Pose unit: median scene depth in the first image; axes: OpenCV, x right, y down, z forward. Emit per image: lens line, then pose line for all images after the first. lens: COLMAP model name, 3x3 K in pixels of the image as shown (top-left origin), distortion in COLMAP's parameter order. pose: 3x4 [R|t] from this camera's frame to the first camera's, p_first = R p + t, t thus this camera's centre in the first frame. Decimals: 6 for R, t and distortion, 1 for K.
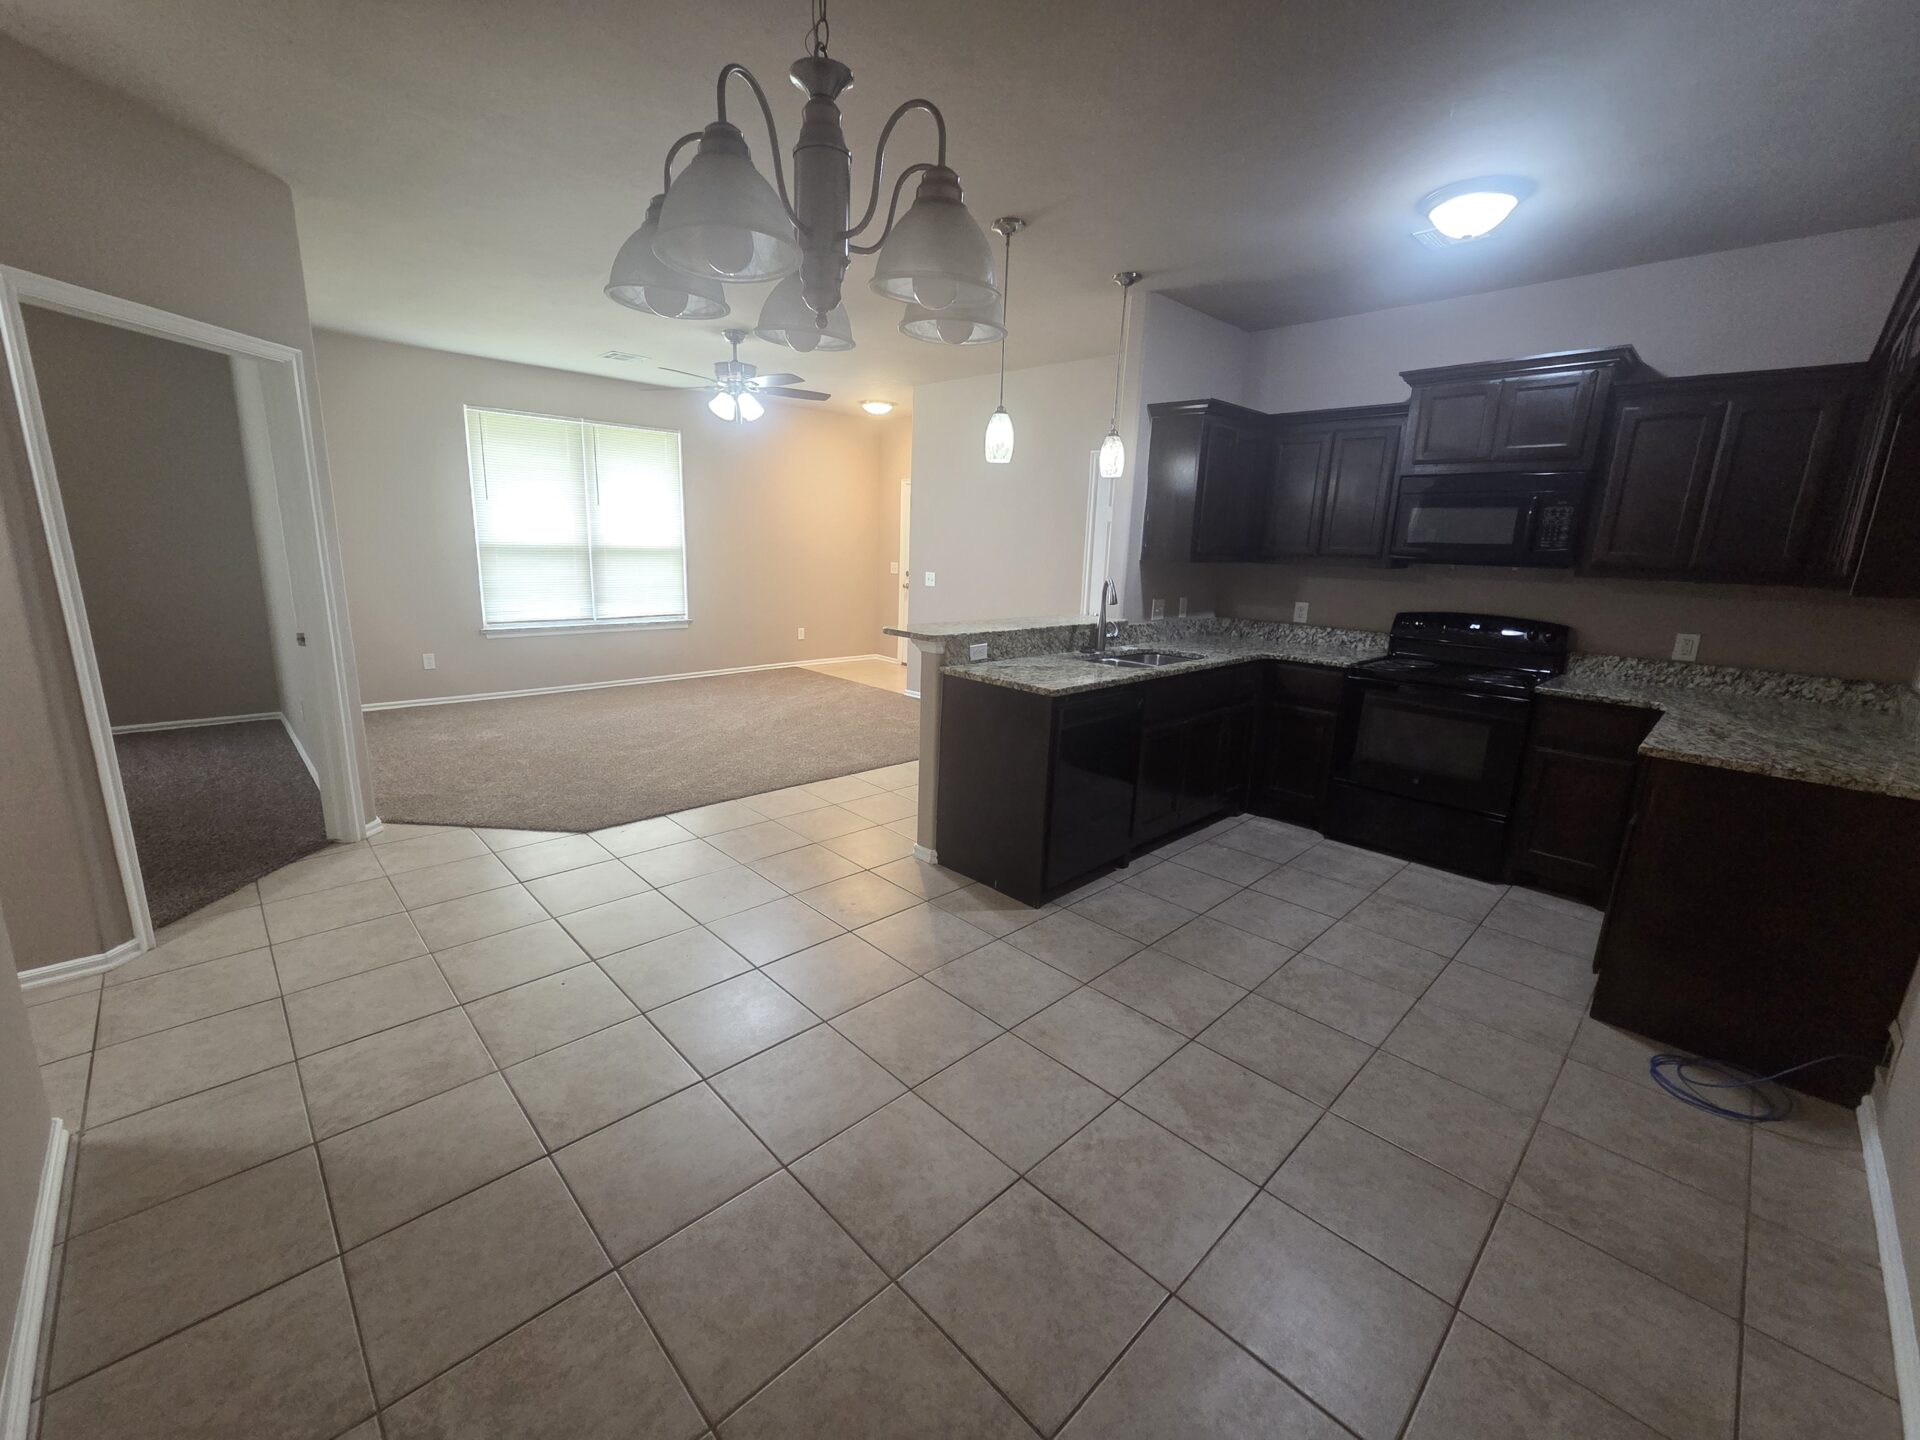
lens RADIAL K [[778.4, 0, 960.0], [0, 778.4, 720.0], [0, 0, 1]] dist [0.028036, -0.011086]
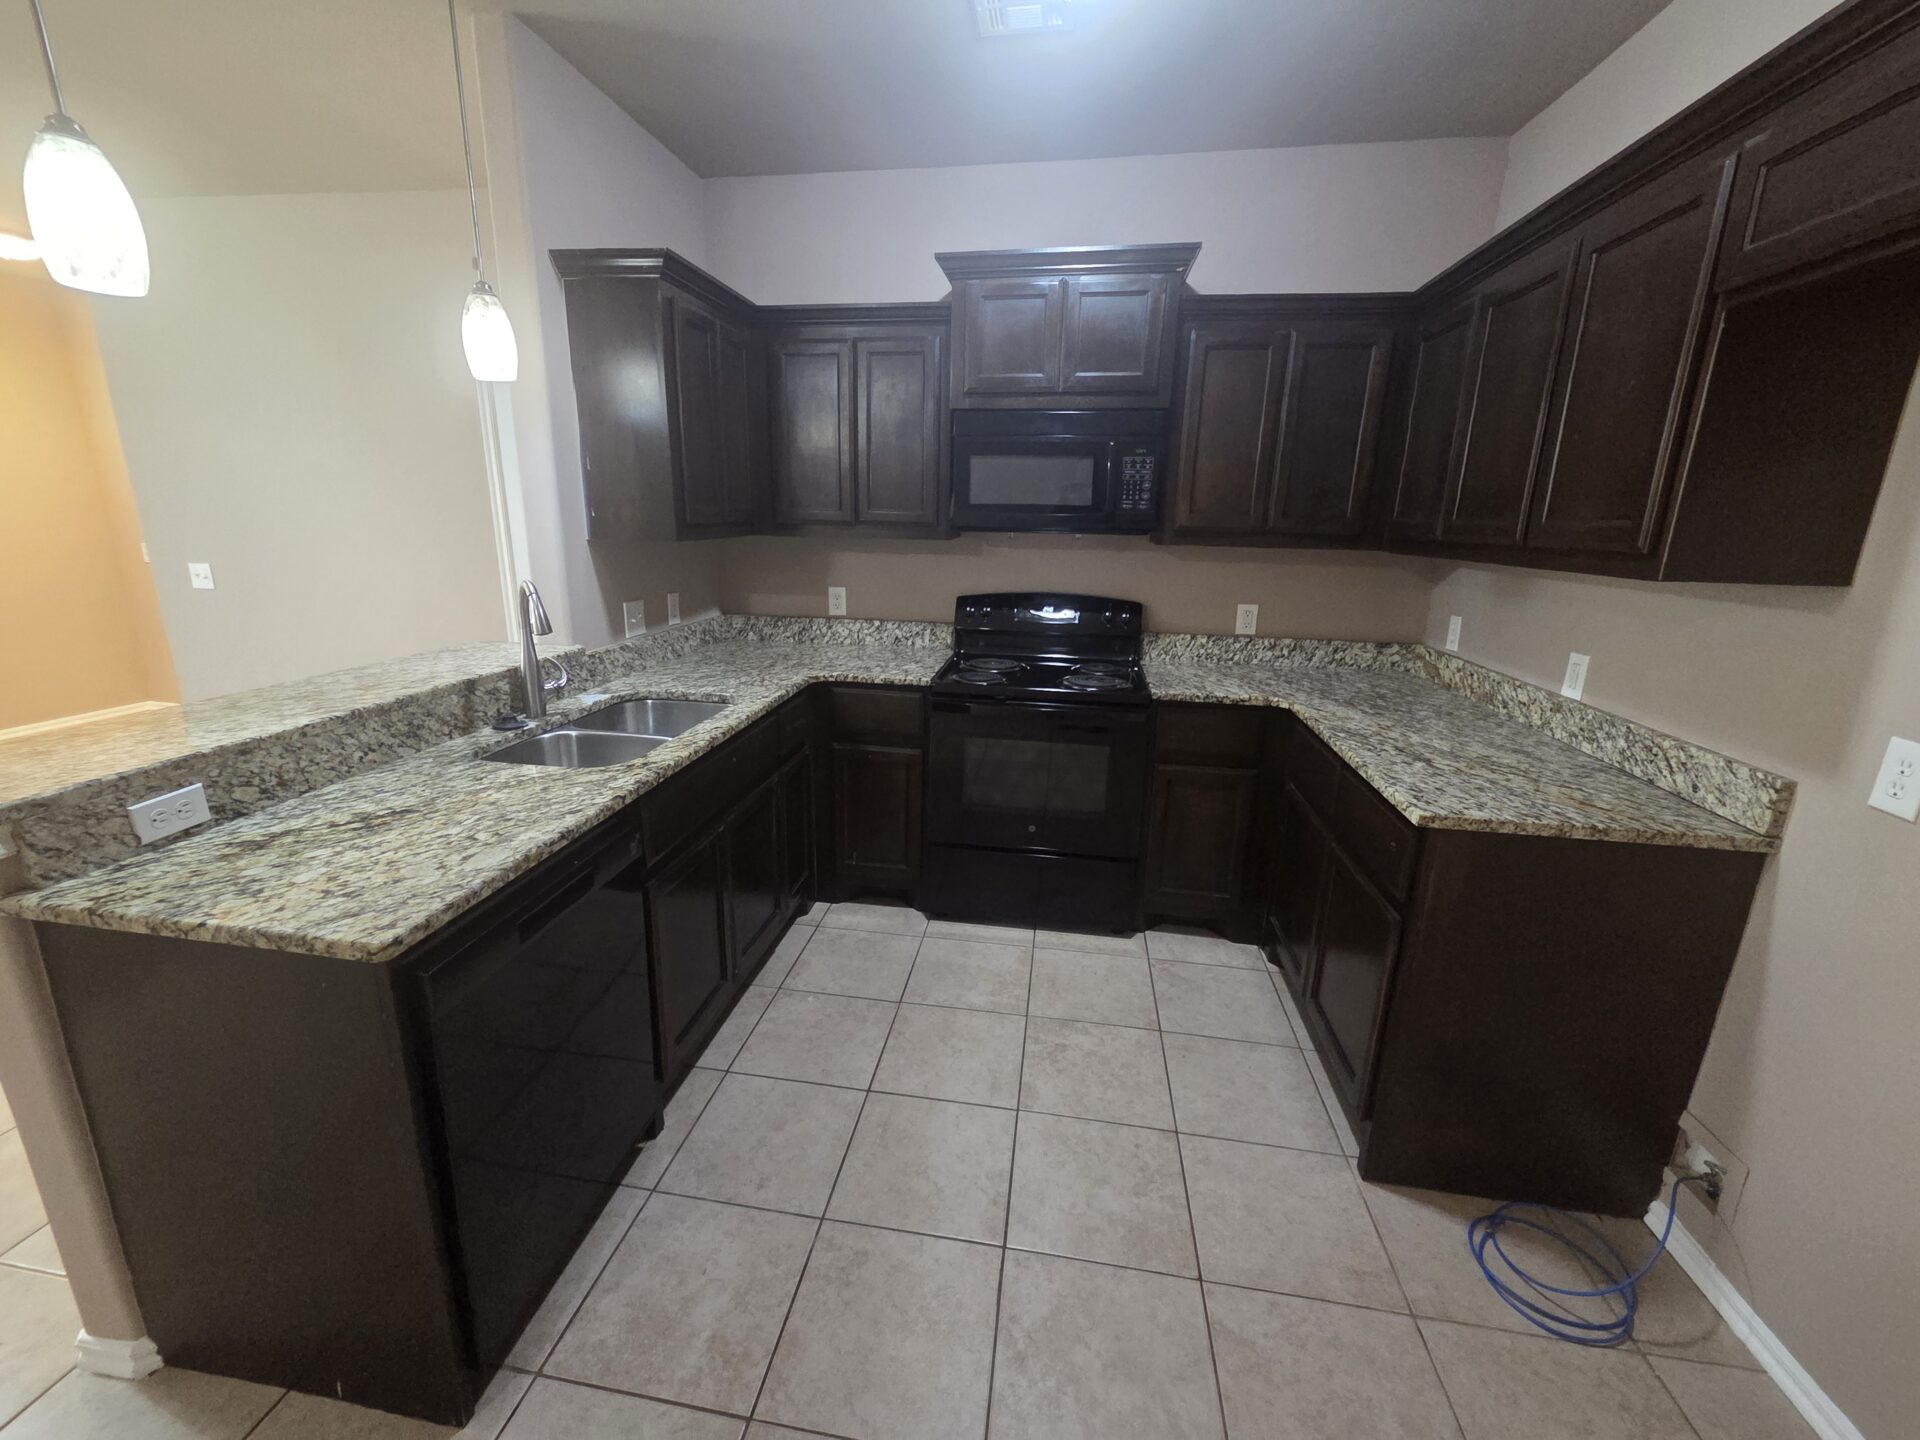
lens RADIAL K [[778.4, 0, 930.4], [0, 778.4, 713.4], [0, 0, 1]] dist [0.001156, 0.000310]
pose [[0.816227, -0.164691, 0.553760, 0.109526], [0.139149, 0.986332, 0.088238, -0.104415], [-0.560723, 0.005033, 0.827988, 0.429824]]
